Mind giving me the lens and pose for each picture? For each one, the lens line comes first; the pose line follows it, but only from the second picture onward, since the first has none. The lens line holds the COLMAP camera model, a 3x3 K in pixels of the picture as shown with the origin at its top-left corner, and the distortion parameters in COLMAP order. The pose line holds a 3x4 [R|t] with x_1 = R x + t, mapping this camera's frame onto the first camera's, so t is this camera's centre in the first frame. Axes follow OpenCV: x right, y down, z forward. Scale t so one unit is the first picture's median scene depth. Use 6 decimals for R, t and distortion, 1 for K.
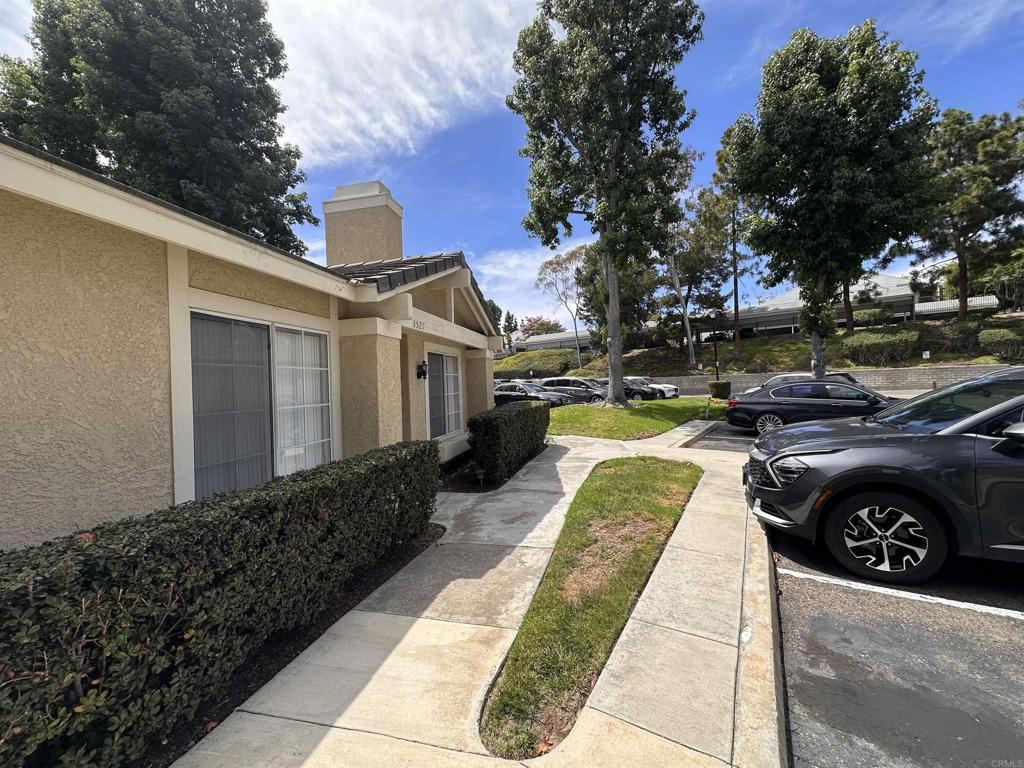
lens RADIAL K [[409.8, 0, 512.8], [0, 409.8, 387.8], [0, 0, 1]] dist [-0.001516, -0.000243]
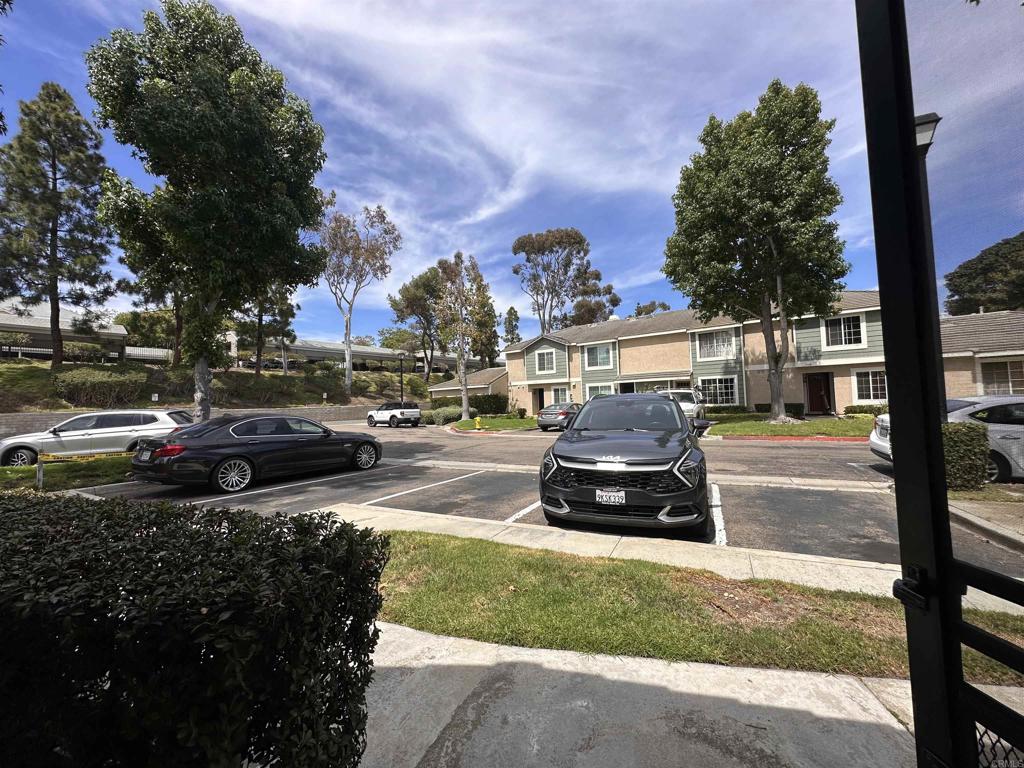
lens RADIAL K [[410.8, 0, 512.0], [0, 410.8, 384.0], [0, 0, 1]] dist [-0.001878, 0.000105]
pose [[-0.075146, 0.076305, 0.994249, -0.059805], [0.047445, 0.996212, -0.072870, 0.002122], [-0.996043, 0.041697, -0.078482, 0.198498]]
